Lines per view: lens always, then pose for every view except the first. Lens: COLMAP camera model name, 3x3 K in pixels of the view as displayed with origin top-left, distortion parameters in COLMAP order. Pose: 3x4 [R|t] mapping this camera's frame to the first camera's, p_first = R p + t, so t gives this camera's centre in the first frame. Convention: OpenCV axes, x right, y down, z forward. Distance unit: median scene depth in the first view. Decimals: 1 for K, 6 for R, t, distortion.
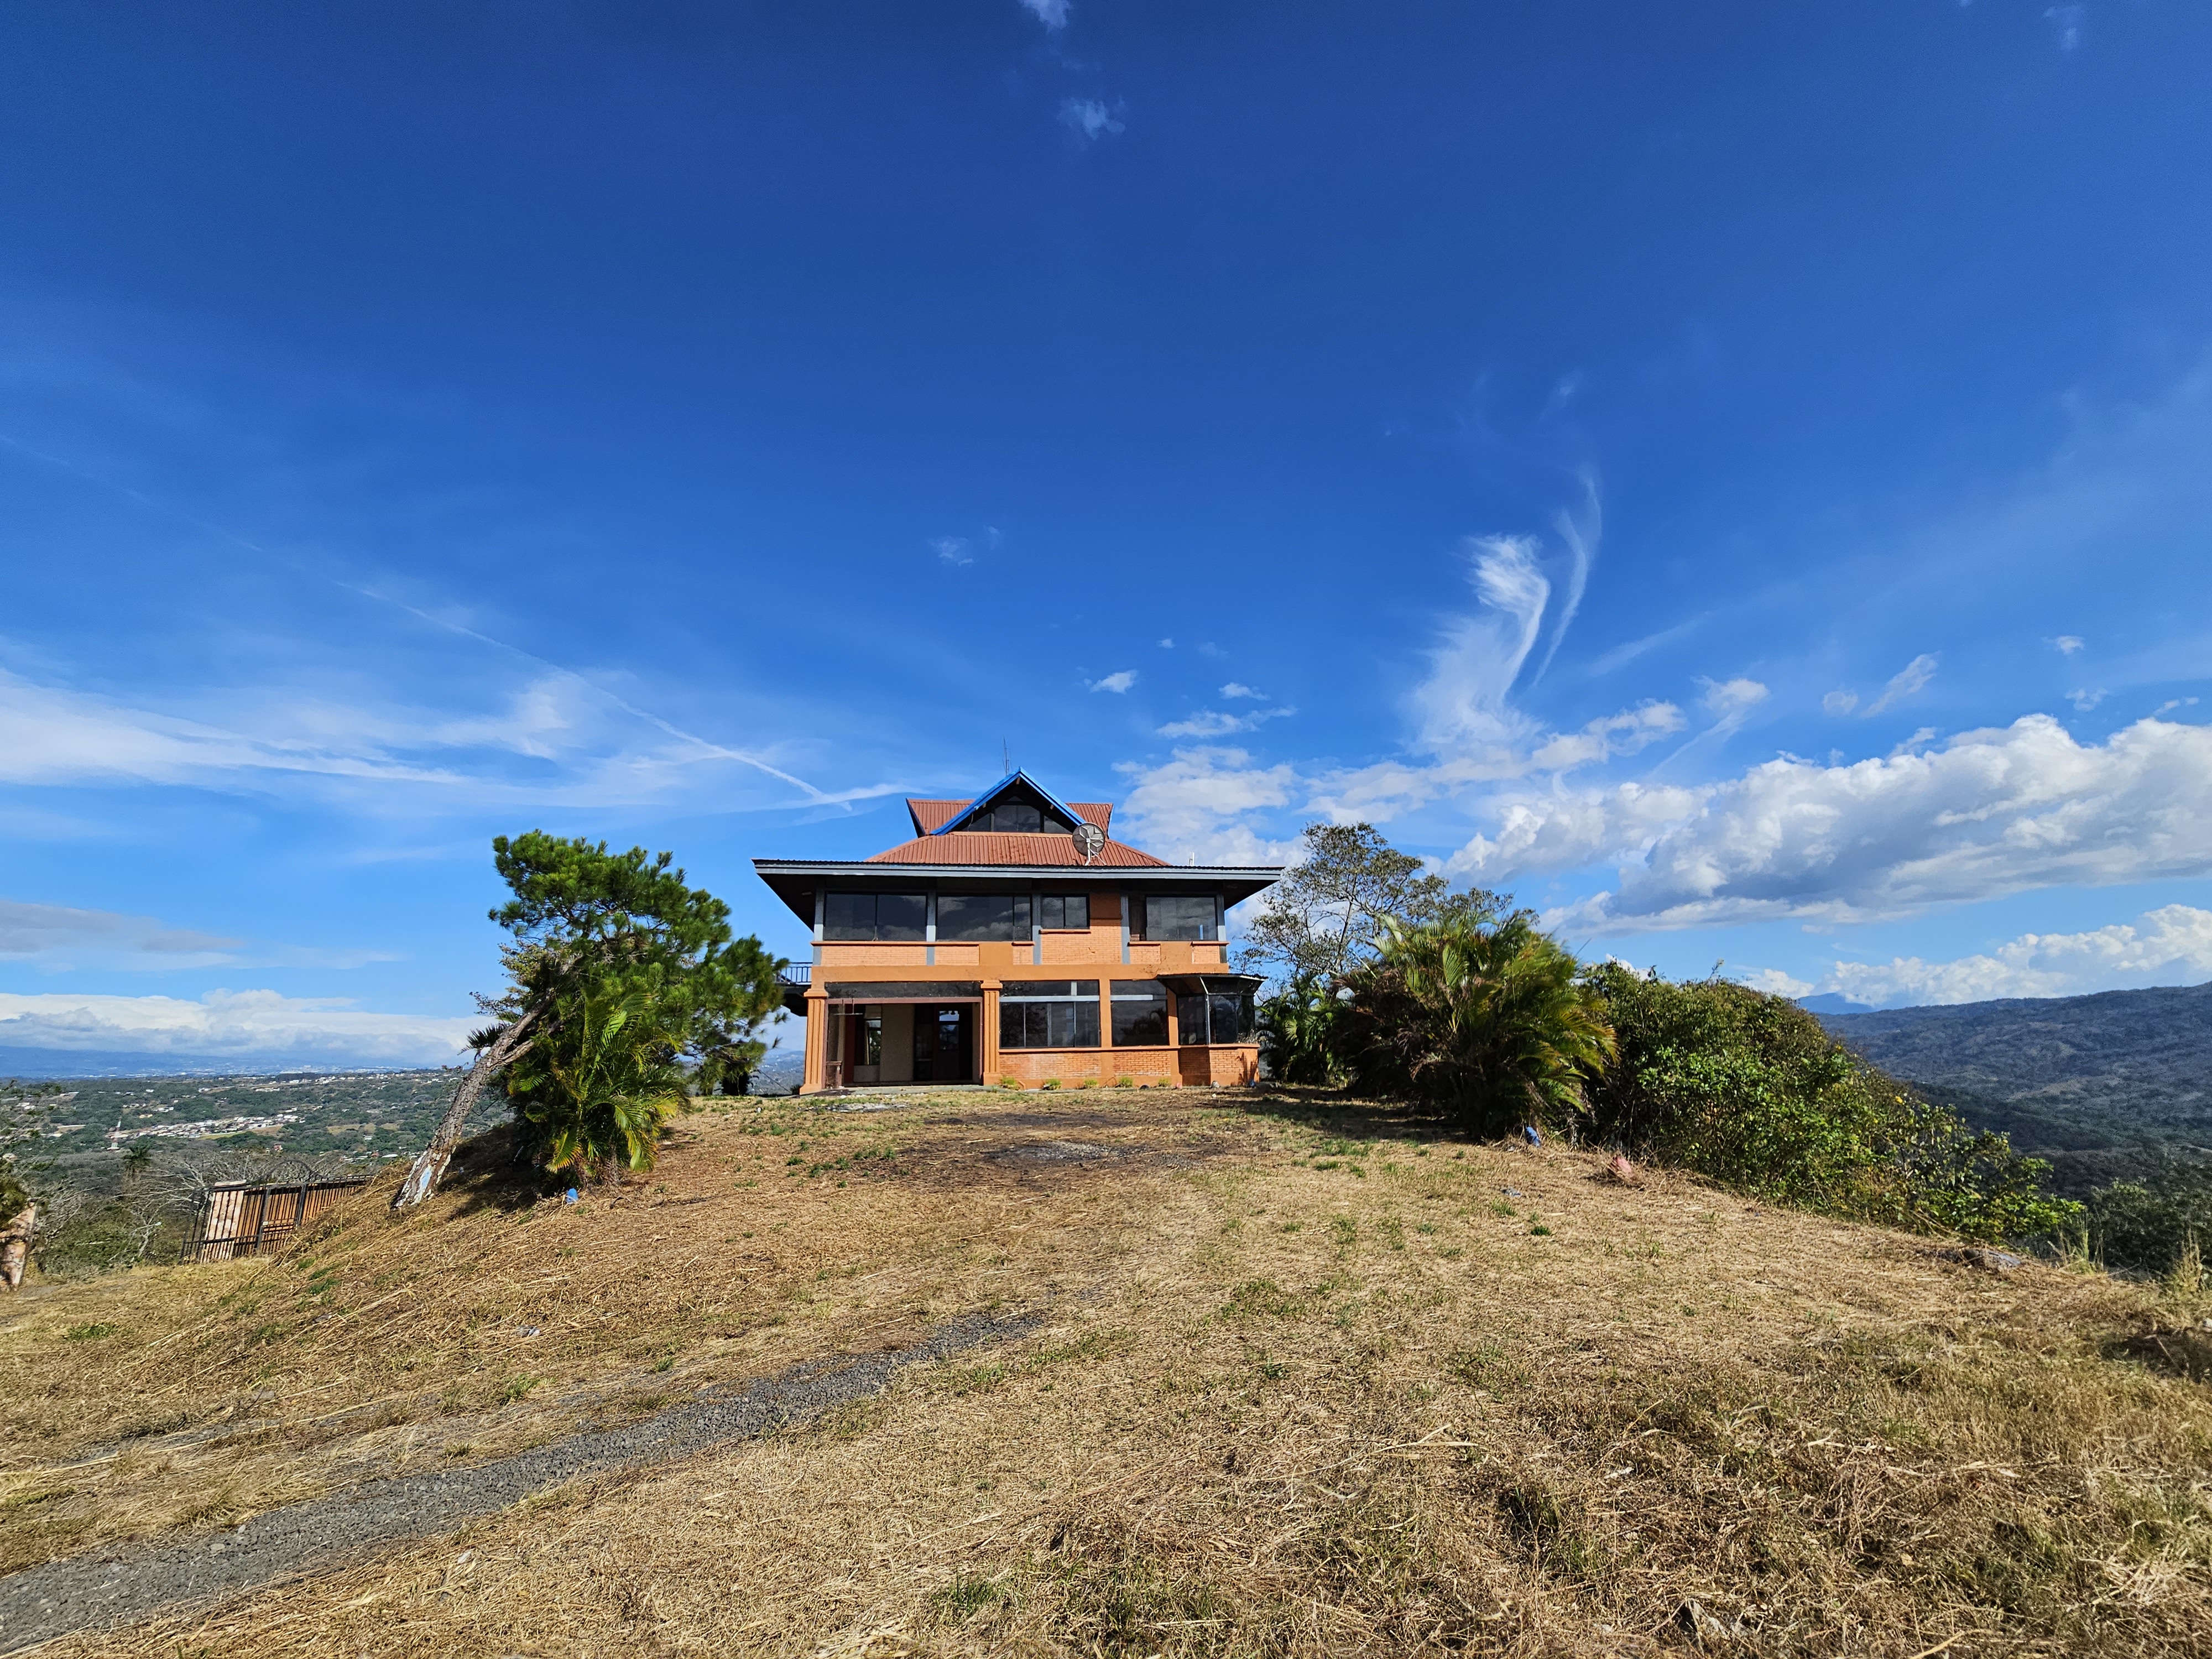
lens RADIAL K [[904.2, 0, 1106.0], [0, 904.2, 829.5], [0, 0, 1]] dist [-0.003719, 0.000041]
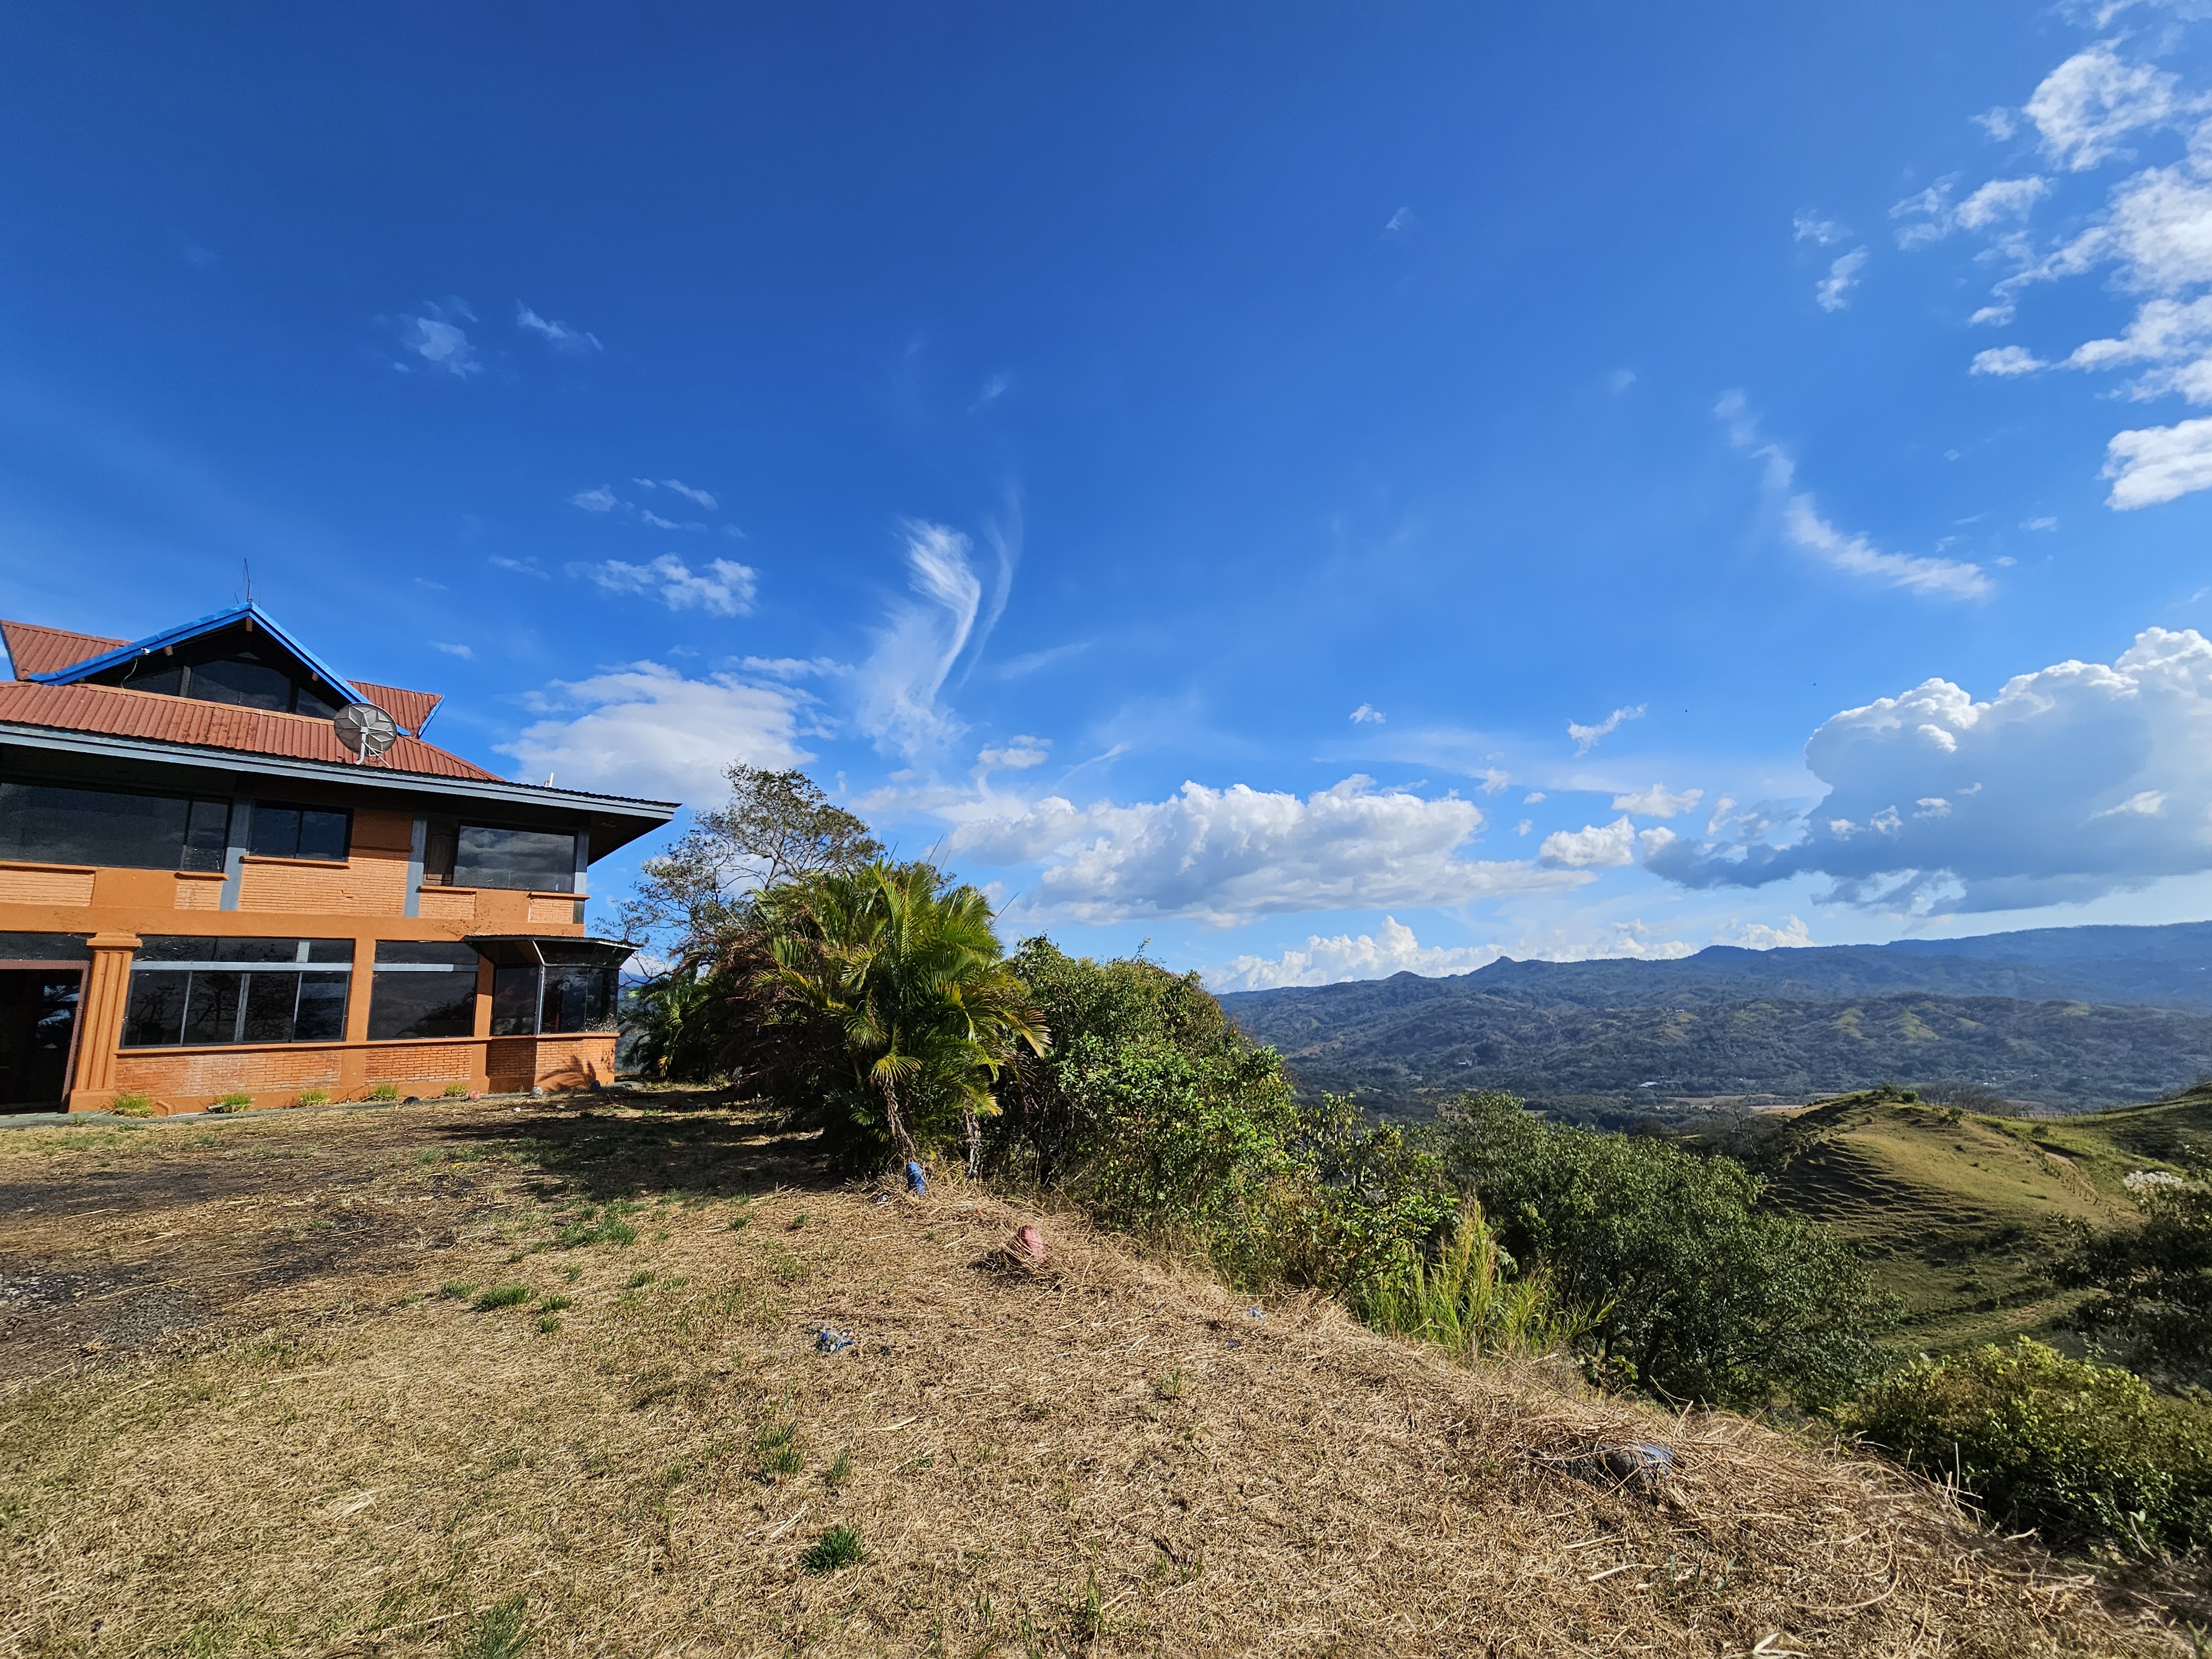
lens RADIAL K [[915.2, 0, 1099.5], [0, 915.2, 848.6], [0, 0, 1]] dist [-0.000659, 0.000217]
pose [[0.838284, 0.091359, 0.537525, 0.080850], [-0.114514, 0.993374, 0.009750, 0.031137], [-0.533073, -0.069728, 0.843191, 0.150670]]
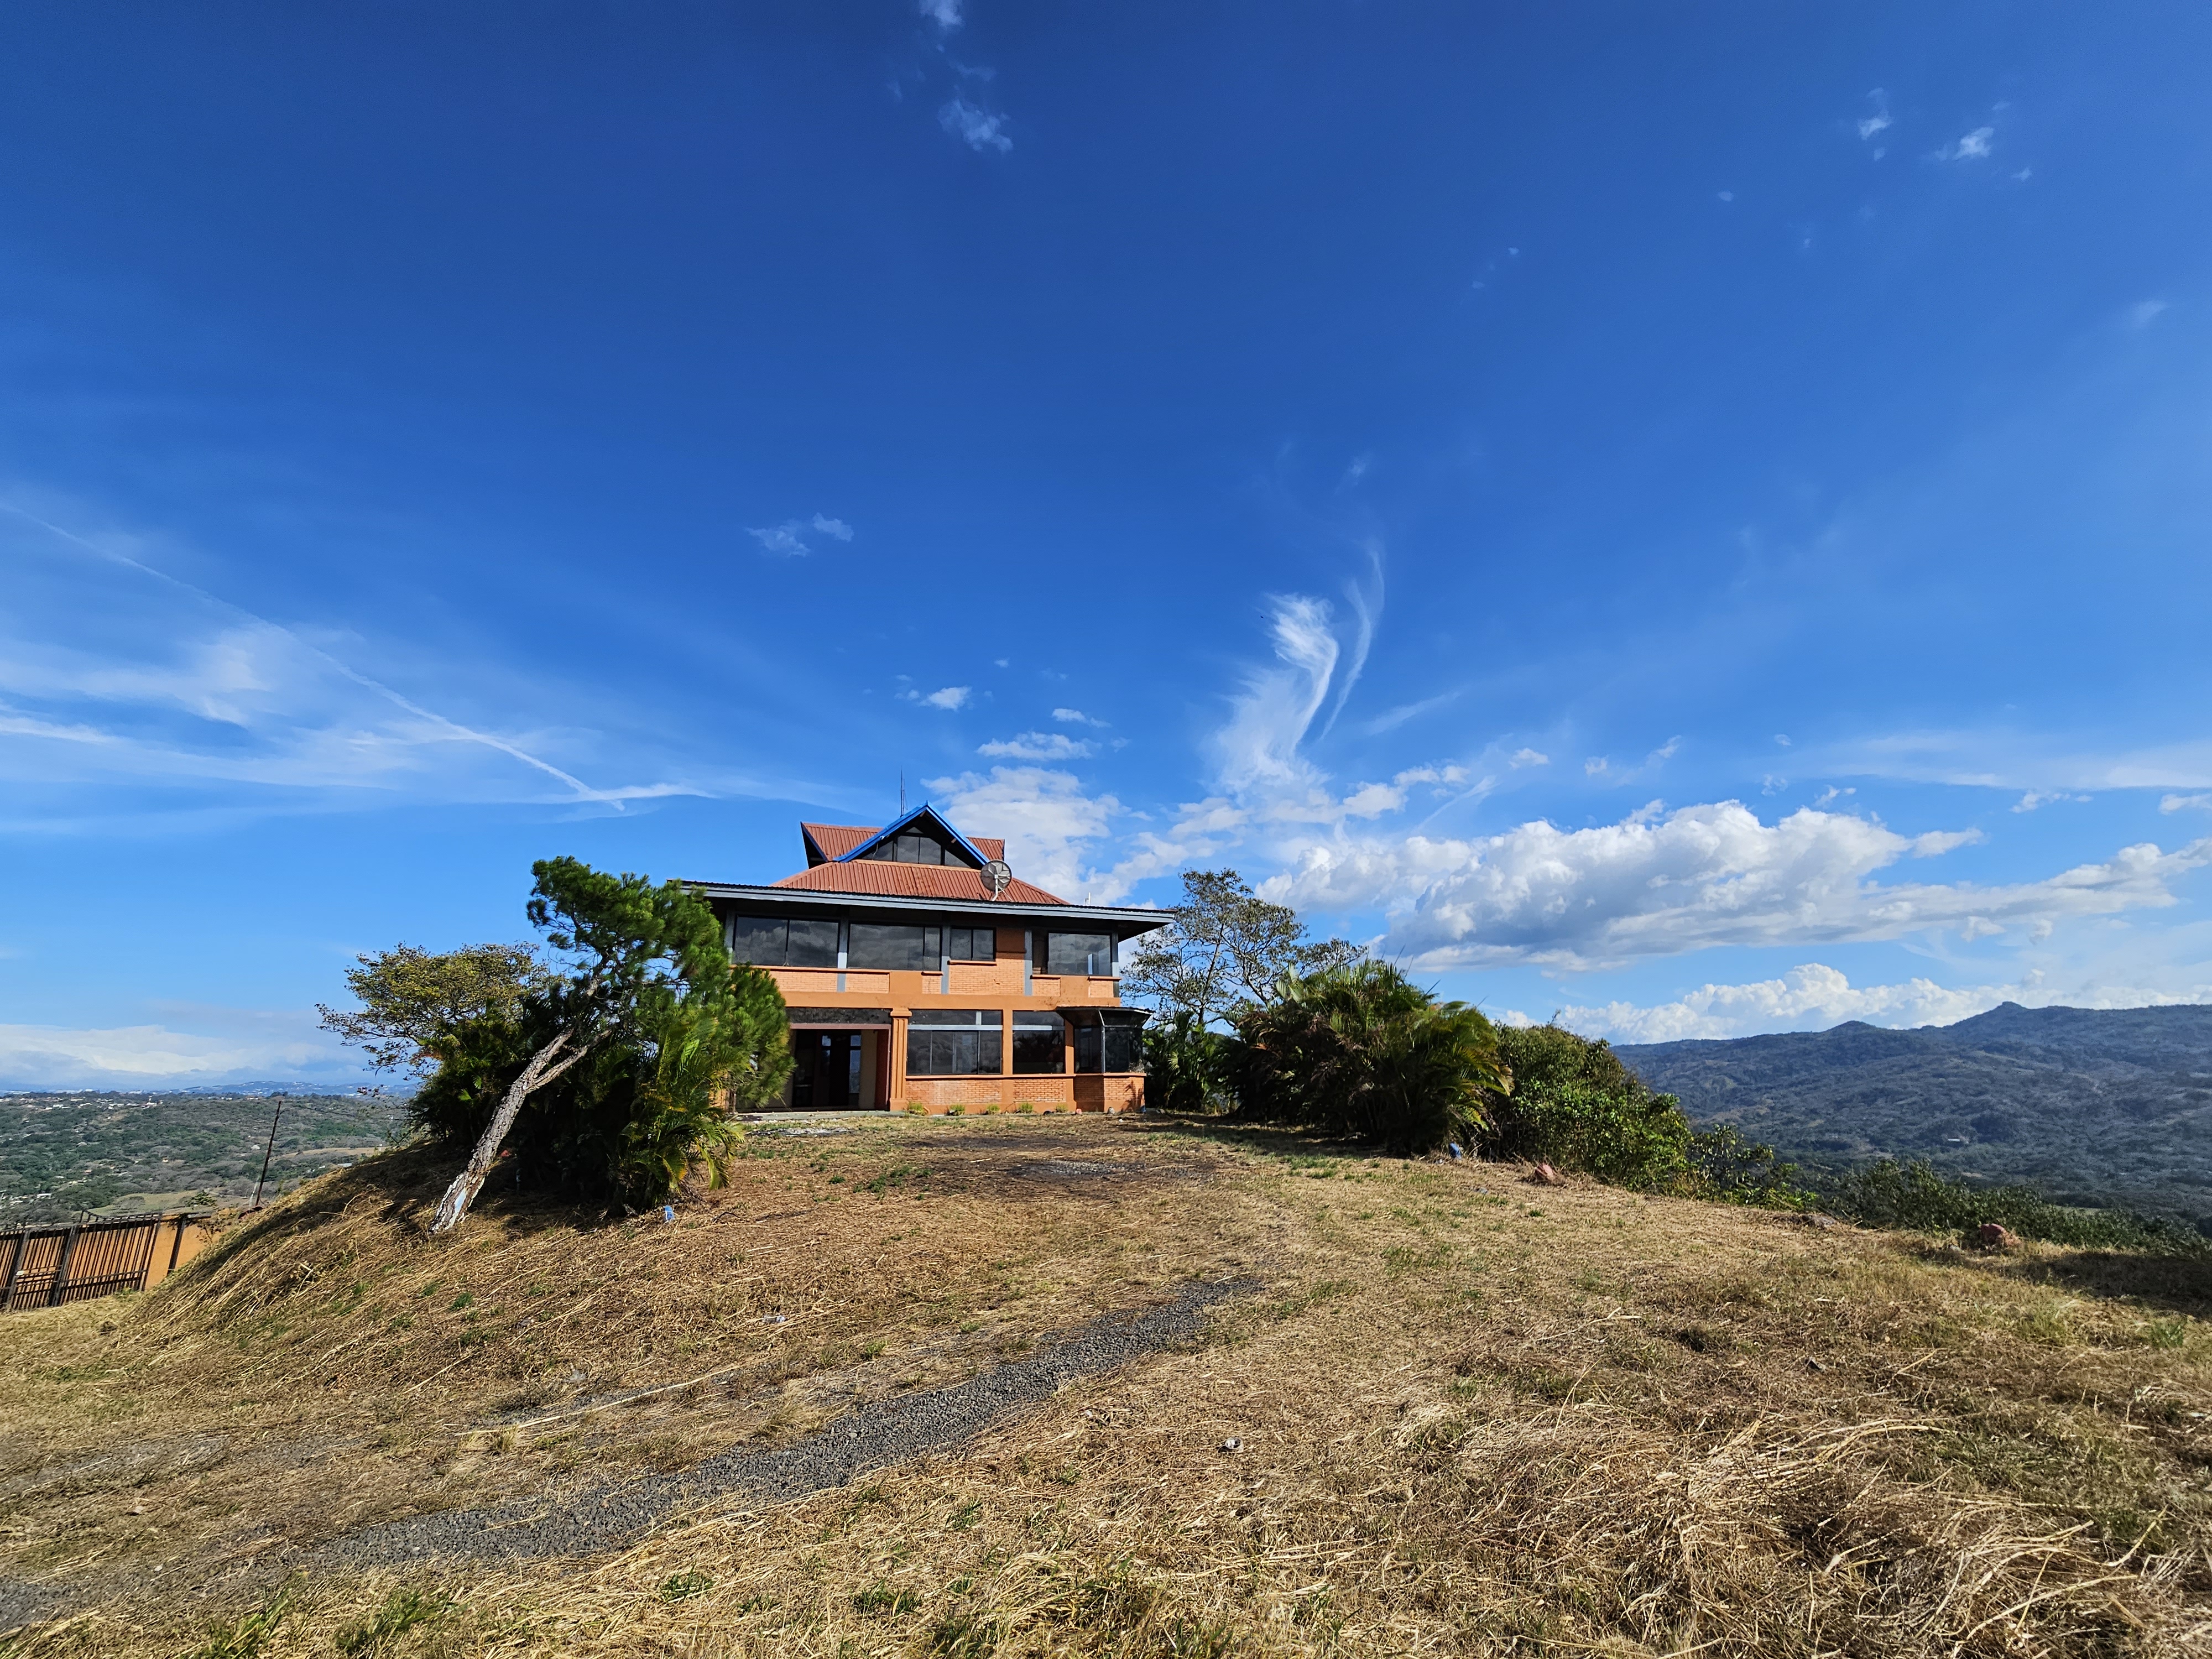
lens RADIAL K [[915.2, 0, 1099.5], [0, 915.2, 848.6], [0, 0, 1]] dist [-0.000659, 0.000217]
pose [[0.976979, 0.059339, 0.204917, -0.124097], [-0.058262, 0.998237, -0.011293, -0.014966], [-0.205226, -0.000906, 0.978714, -0.059892]]
